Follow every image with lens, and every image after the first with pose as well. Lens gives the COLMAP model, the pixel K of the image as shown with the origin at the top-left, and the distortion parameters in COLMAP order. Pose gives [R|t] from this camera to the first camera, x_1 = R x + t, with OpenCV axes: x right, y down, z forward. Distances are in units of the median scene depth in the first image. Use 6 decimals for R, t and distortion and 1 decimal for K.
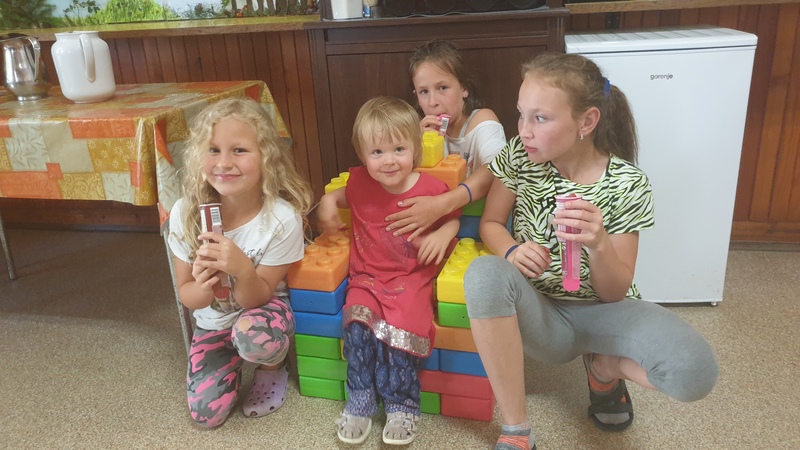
lens RADIAL K [[620.1, 0, 400.0], [0, 620.1, 225.0], [0, 0, 1]] dist [0.005405, 0.013875]
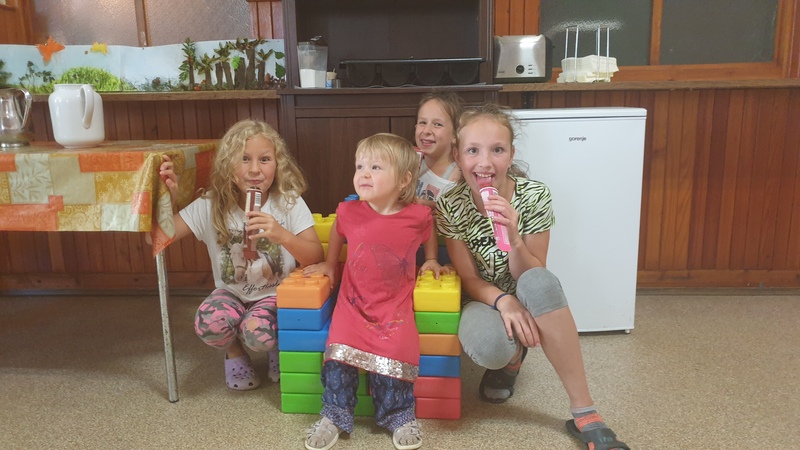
lens RADIAL K [[617.2, 0, 395.7], [0, 617.2, 232.7], [0, 0, 1]] dist [0.010863, 0.006767]
pose [[0.986129, 0.002401, 0.165966, -0.134281], [0.022802, 0.988455, -0.149788, 0.116604], [-0.164409, 0.151494, 0.974689, -0.108401]]
